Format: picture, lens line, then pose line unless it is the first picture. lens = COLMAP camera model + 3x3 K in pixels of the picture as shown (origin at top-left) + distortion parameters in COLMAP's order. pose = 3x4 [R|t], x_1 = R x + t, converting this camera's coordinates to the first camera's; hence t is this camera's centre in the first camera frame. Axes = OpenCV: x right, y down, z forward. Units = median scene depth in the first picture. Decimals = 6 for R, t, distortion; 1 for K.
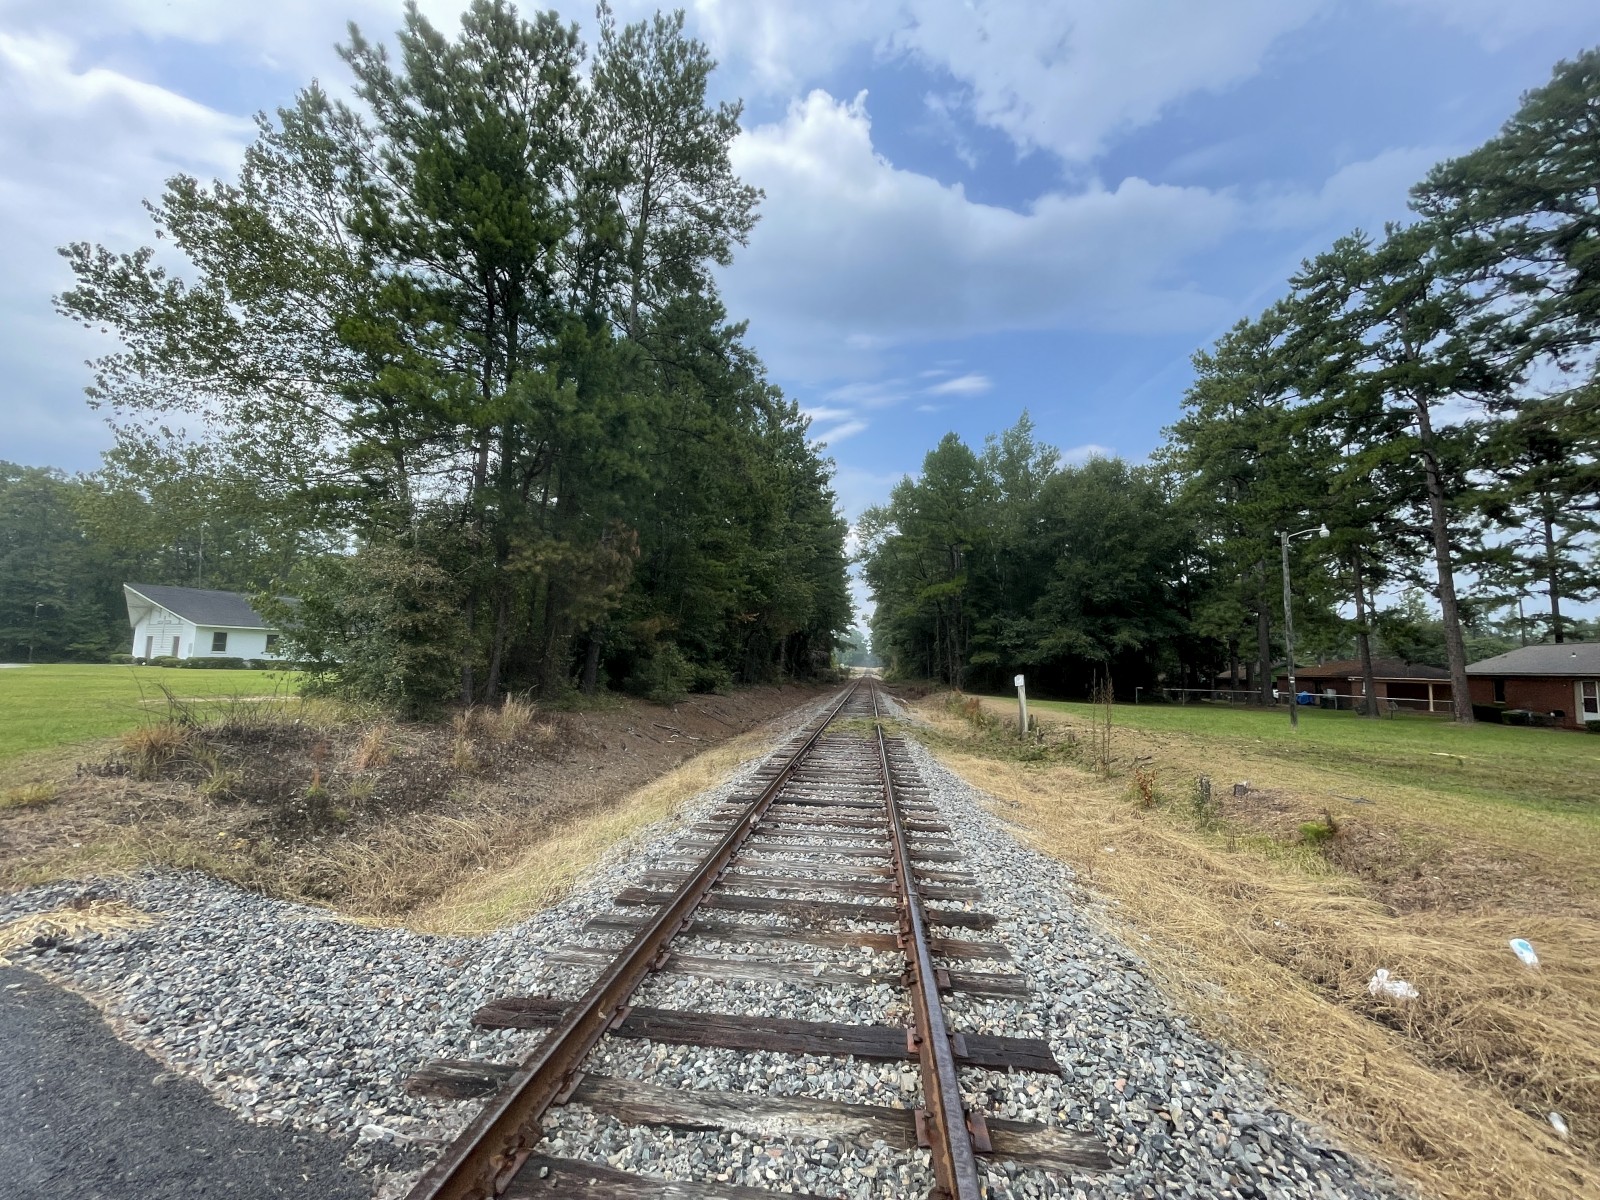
lens RADIAL K [[675.9, 0, 838.6], [0, 675.9, 604.1], [0, 0, 1]] dist [0.005036, -0.000892]
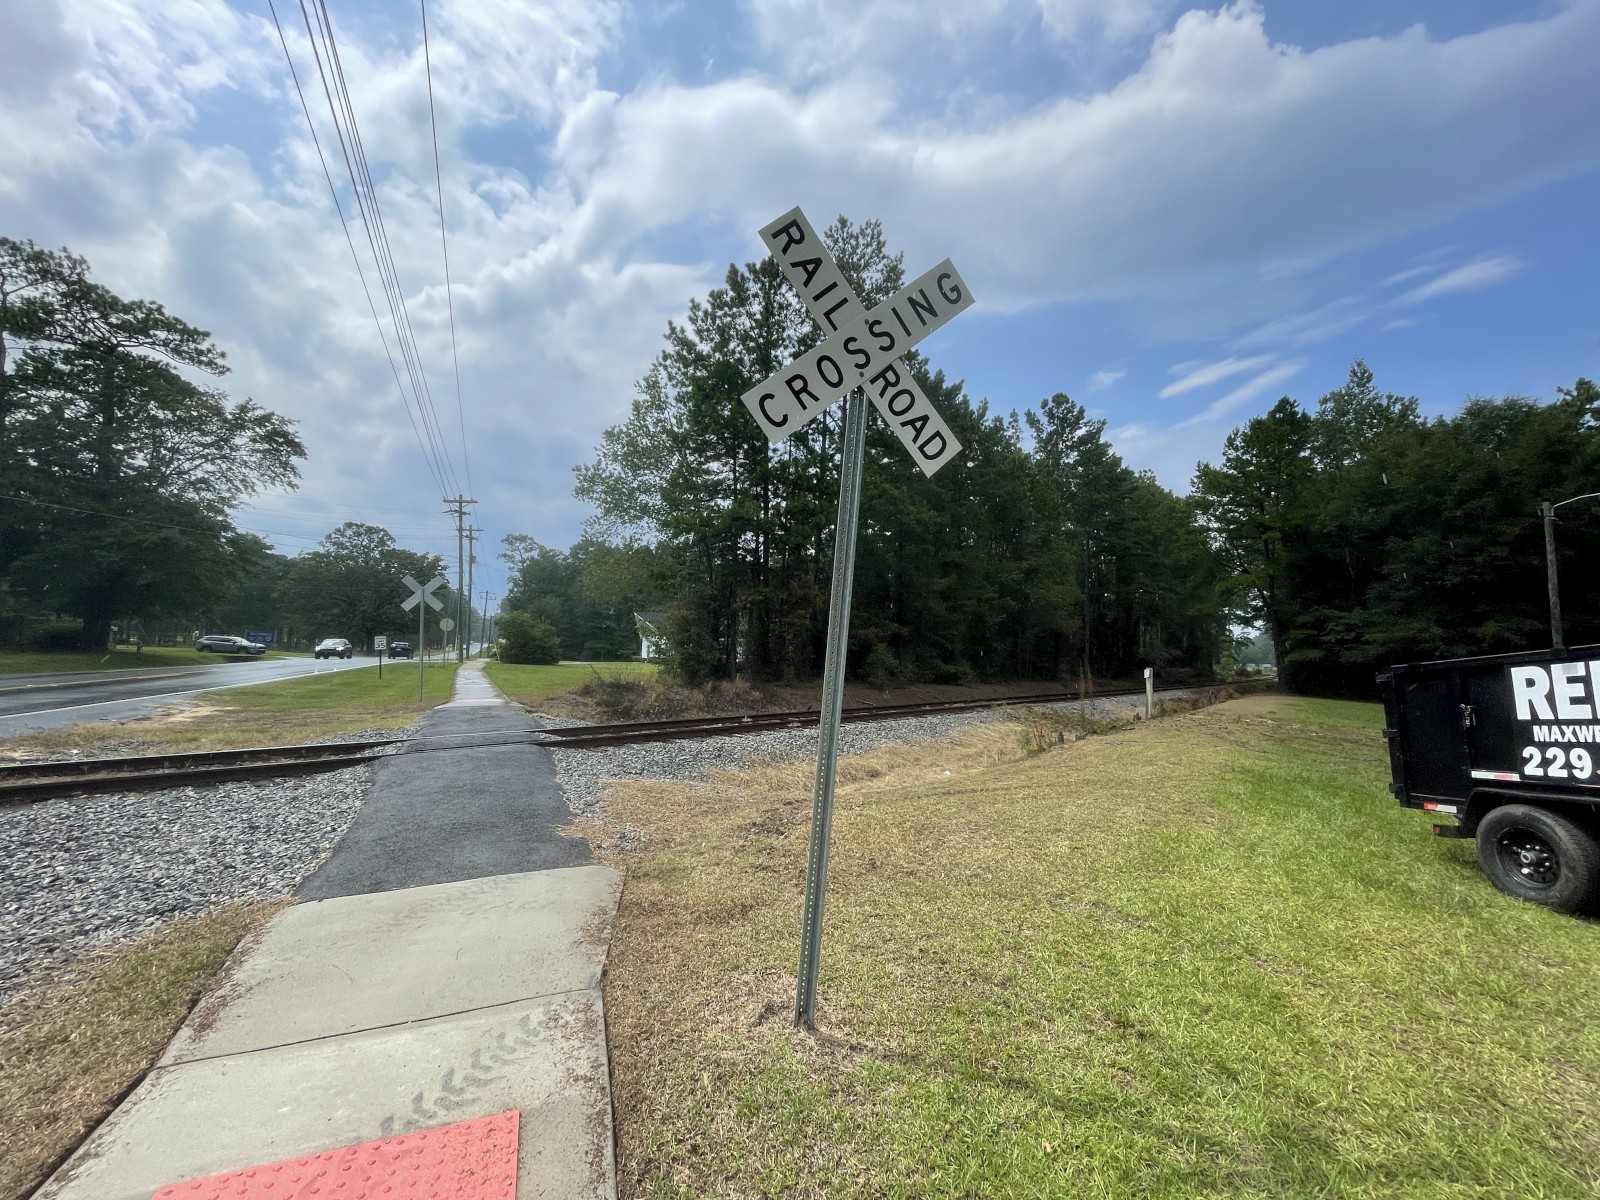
lens RADIAL K [[675.9, 0, 814.0], [0, 675.9, 604.8], [0, 0, 1]] dist [0.005036, -0.000892]
pose [[0.832057, -0.052395, -0.552210, 0.172899], [0.050797, 0.998543, -0.018205, -0.003779], [0.552359, -0.012903, 0.833506, -0.099771]]
